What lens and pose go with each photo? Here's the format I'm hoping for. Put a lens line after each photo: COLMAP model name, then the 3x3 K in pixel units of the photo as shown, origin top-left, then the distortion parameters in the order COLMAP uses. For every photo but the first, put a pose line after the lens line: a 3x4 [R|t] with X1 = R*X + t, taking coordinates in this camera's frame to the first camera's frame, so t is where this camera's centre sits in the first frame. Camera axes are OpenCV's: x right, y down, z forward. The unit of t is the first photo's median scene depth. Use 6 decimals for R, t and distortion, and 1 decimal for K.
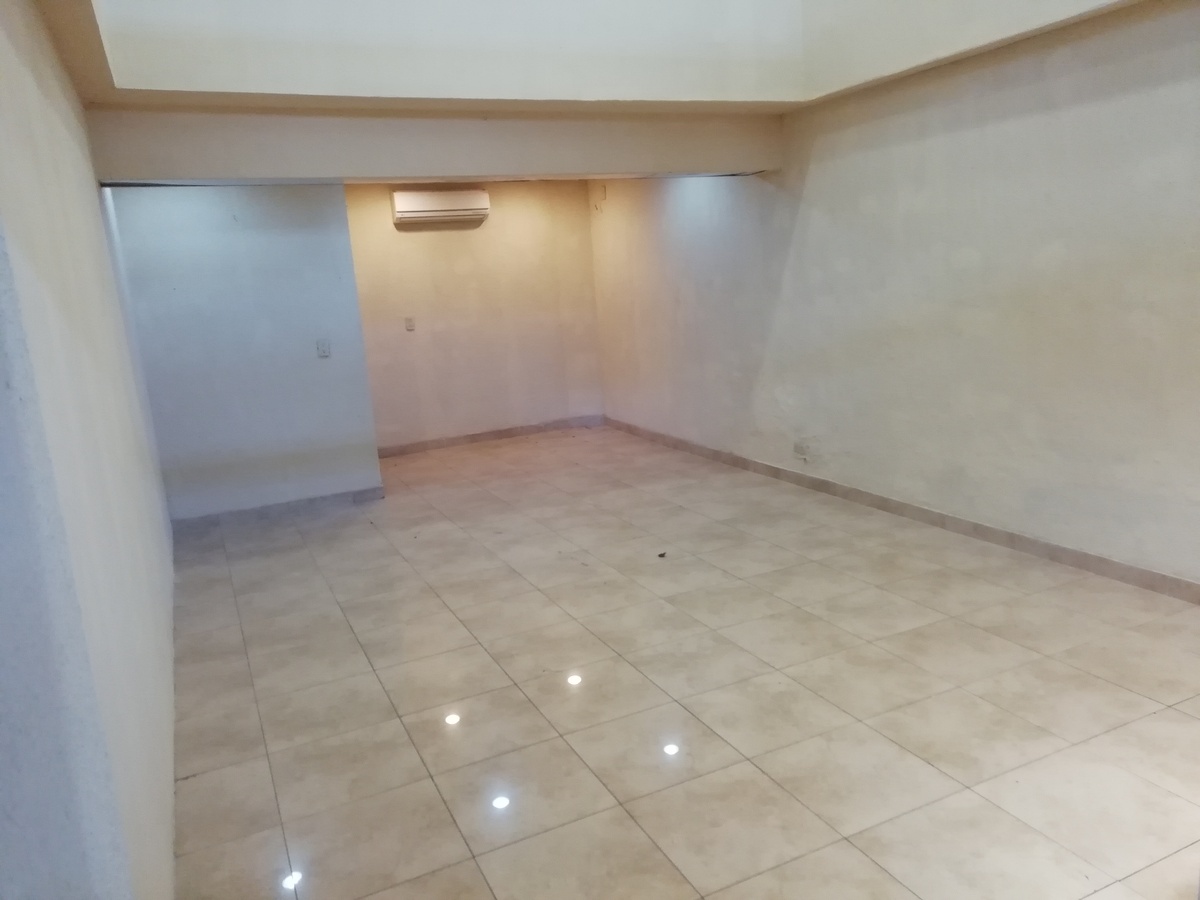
lens RADIAL K [[888.1, 0, 581.5], [0, 888.1, 453.1], [0, 0, 1]] dist [0.054079, -0.046590]
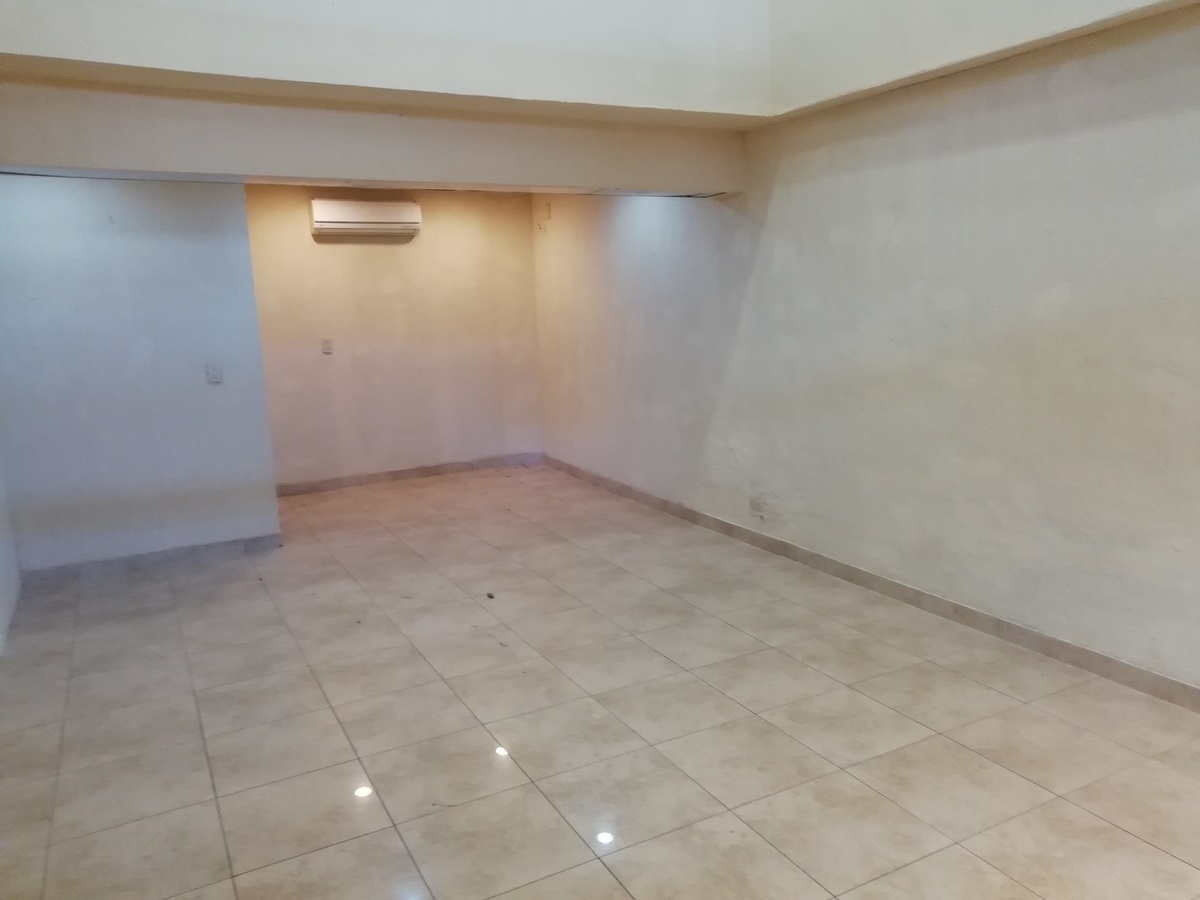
lens RADIAL K [[899.9, 0, 586.2], [0, 899.9, 445.9], [0, 0, 1]] dist [0.032148, -0.009304]
pose [[0.997808, 0.028773, 0.059590, 0.026482], [-0.026668, 0.999002, -0.035834, -0.034219], [-0.060561, 0.034166, 0.997580, 0.144846]]
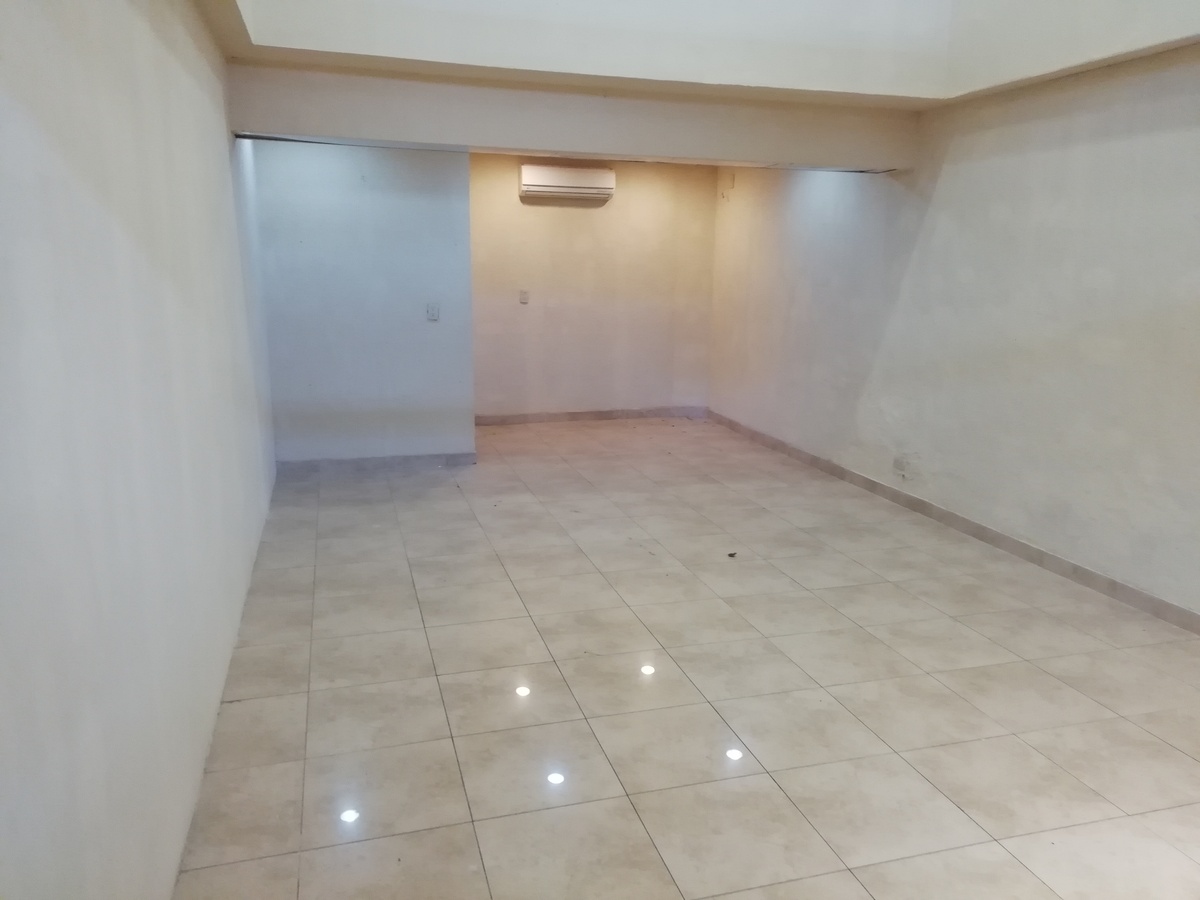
lens RADIAL K [[888.1, 0, 581.5], [0, 888.1, 453.1], [0, 0, 1]] dist [0.054079, -0.046590]
pose [[0.984196, 0.116826, -0.133079, 0.046197], [-0.114626, 0.993116, 0.024097, -0.000874], [0.134978, -0.008462, 0.990812, 0.009047]]
